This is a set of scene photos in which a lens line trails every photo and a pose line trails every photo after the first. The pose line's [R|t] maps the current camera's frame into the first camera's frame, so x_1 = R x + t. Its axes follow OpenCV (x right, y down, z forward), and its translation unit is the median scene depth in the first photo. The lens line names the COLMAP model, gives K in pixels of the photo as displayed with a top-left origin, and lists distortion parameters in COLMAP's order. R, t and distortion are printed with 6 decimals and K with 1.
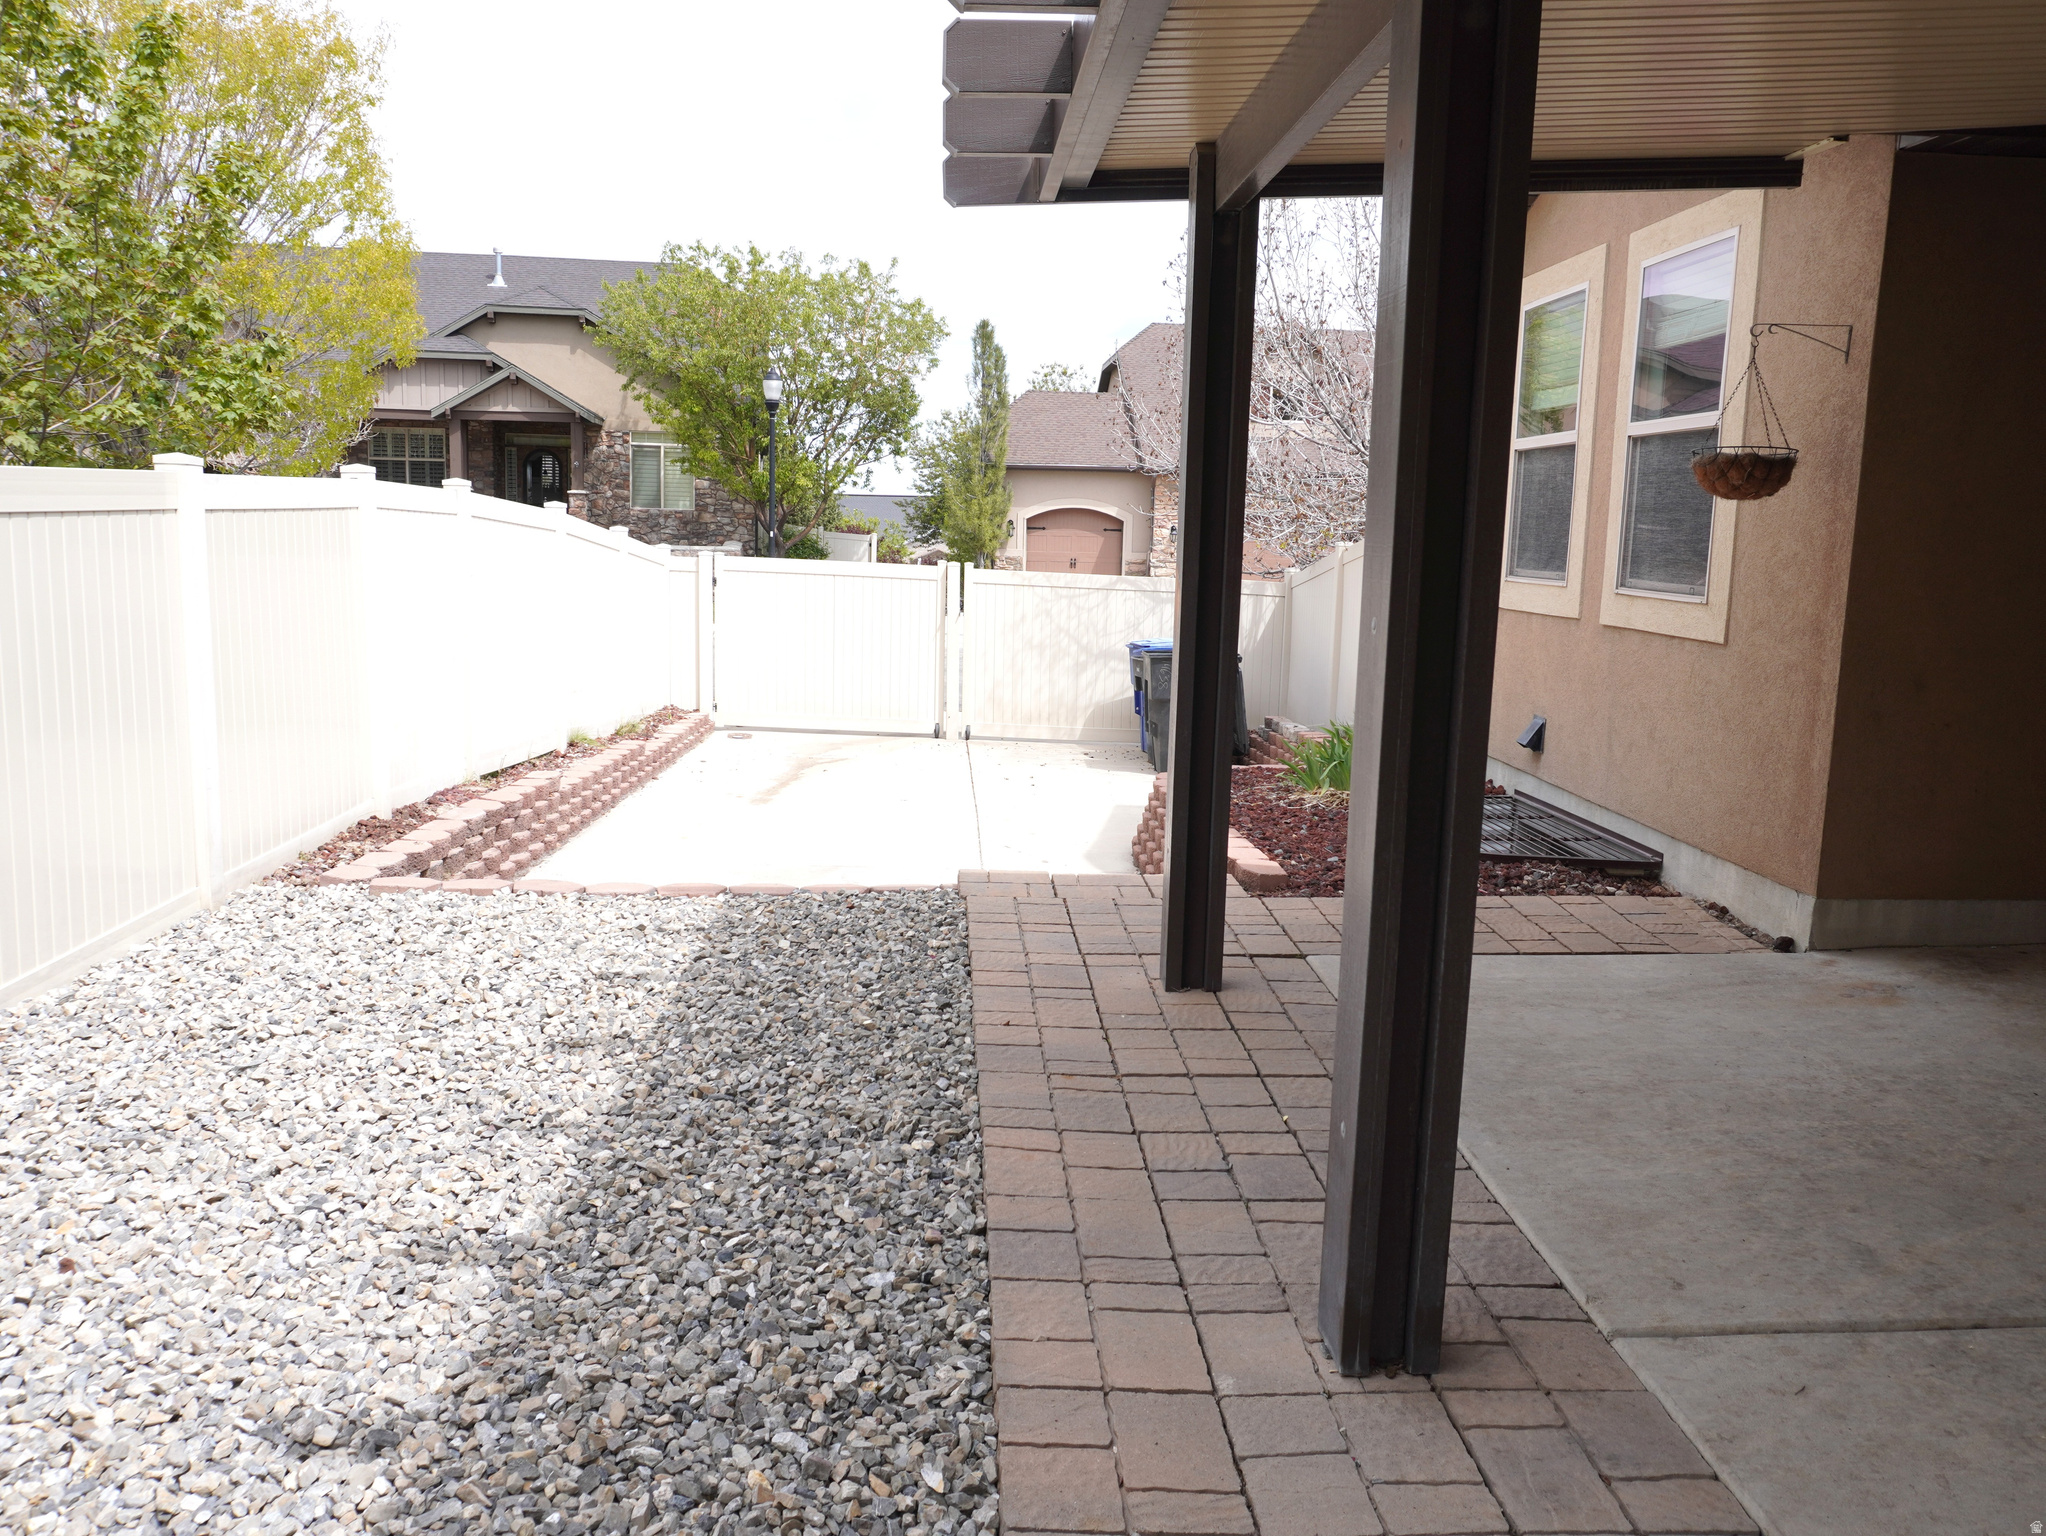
lens RADIAL K [[1536.7, 0, 1011.3], [0, 1536.7, 750.3], [0, 0, 1]] dist [-0.062652, 0.046427]
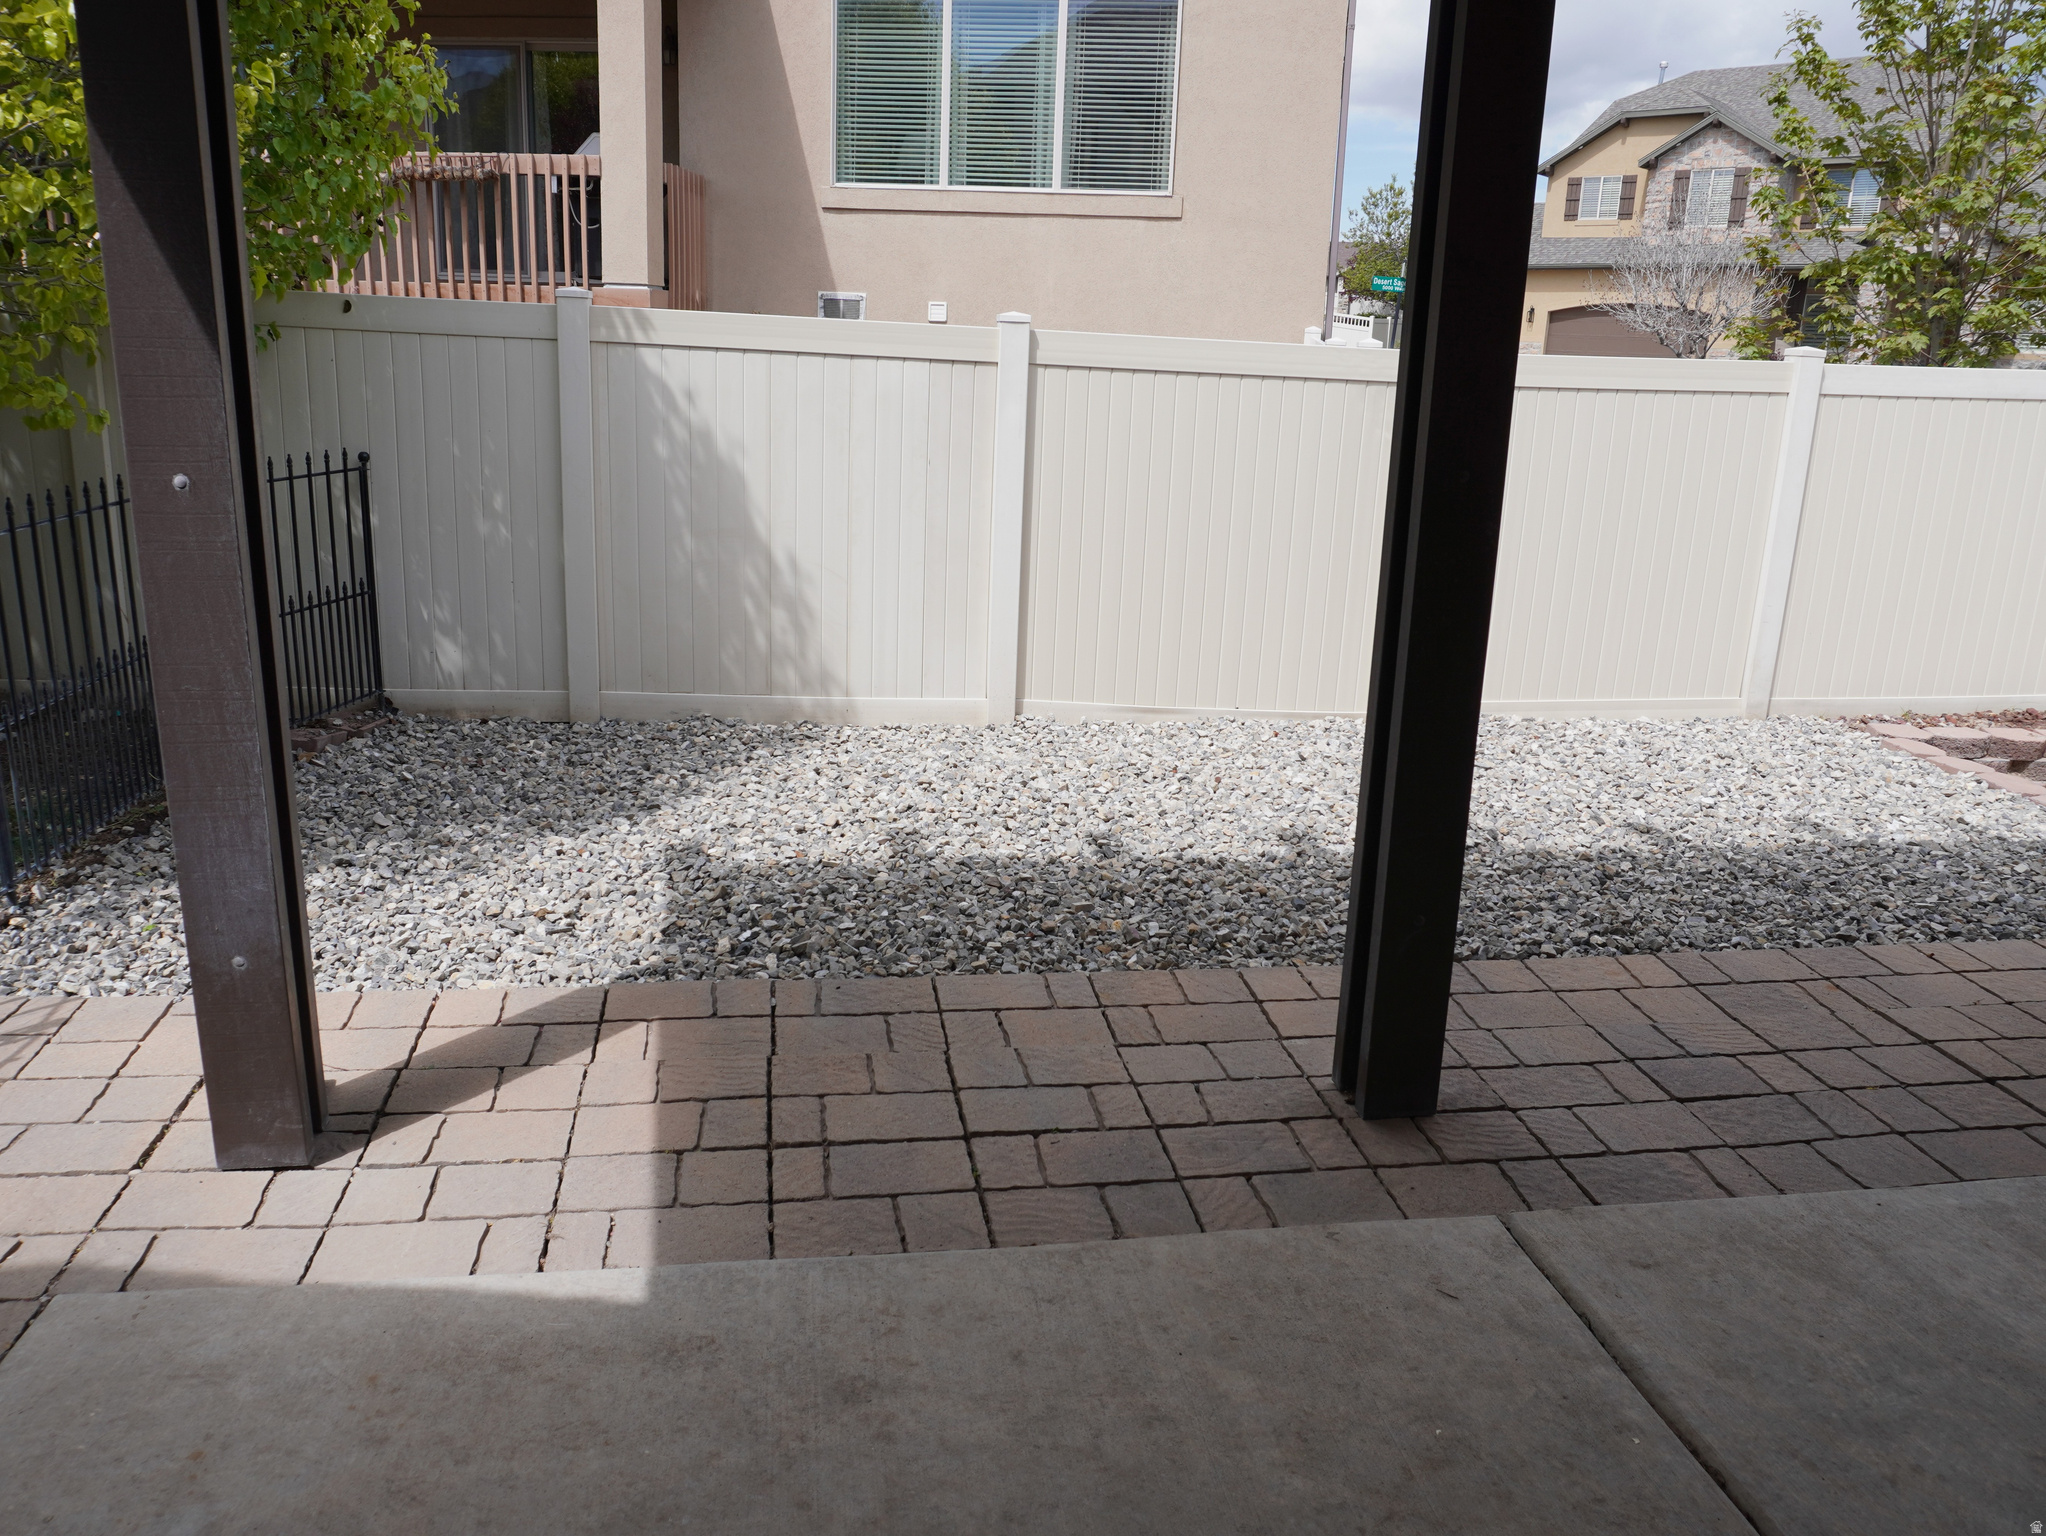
lens RADIAL K [[1536.7, 0, 1011.3], [0, 1536.7, 750.3], [0, 0, 1]] dist [-0.062652, 0.046427]
pose [[0.096423, 0.229512, -0.968518, 0.969426], [-0.166165, 0.963108, 0.211687, -0.050161], [0.981372, 0.140523, 0.131003, 0.390440]]
